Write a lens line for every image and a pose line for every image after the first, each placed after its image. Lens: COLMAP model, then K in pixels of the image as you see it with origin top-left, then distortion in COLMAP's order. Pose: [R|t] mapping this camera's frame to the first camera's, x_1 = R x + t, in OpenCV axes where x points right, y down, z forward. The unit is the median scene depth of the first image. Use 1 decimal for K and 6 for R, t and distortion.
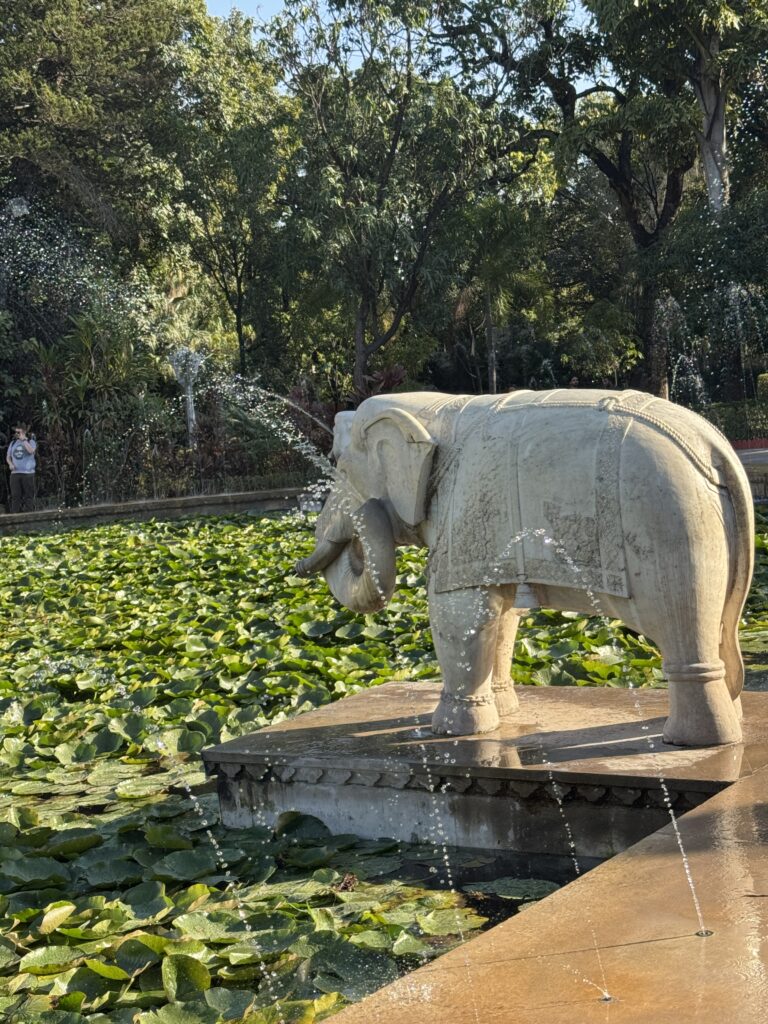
lens RADIAL K [[1593.3, 0, 384.2], [0, 1593.3, 513.0], [0, 0, 1]] dist [0.096424, 0.000000]
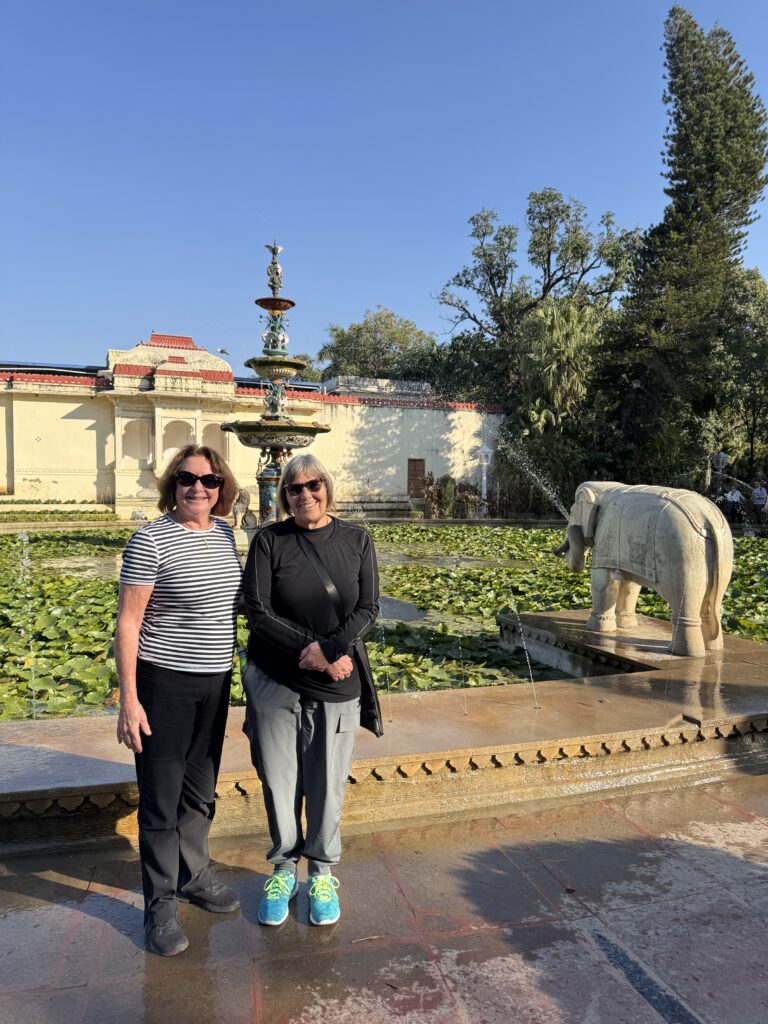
lens RADIAL K [[717.5, 0, 383.8], [0, 717.5, 510.1], [0, 0, 1]] dist [0.004821, 0.000197]
pose [[0.809841, 0.111361, -0.575982, 0.392662], [-0.115311, 0.992881, 0.029835, -0.030990], [0.575204, 0.042256, 0.816918, -0.033956]]
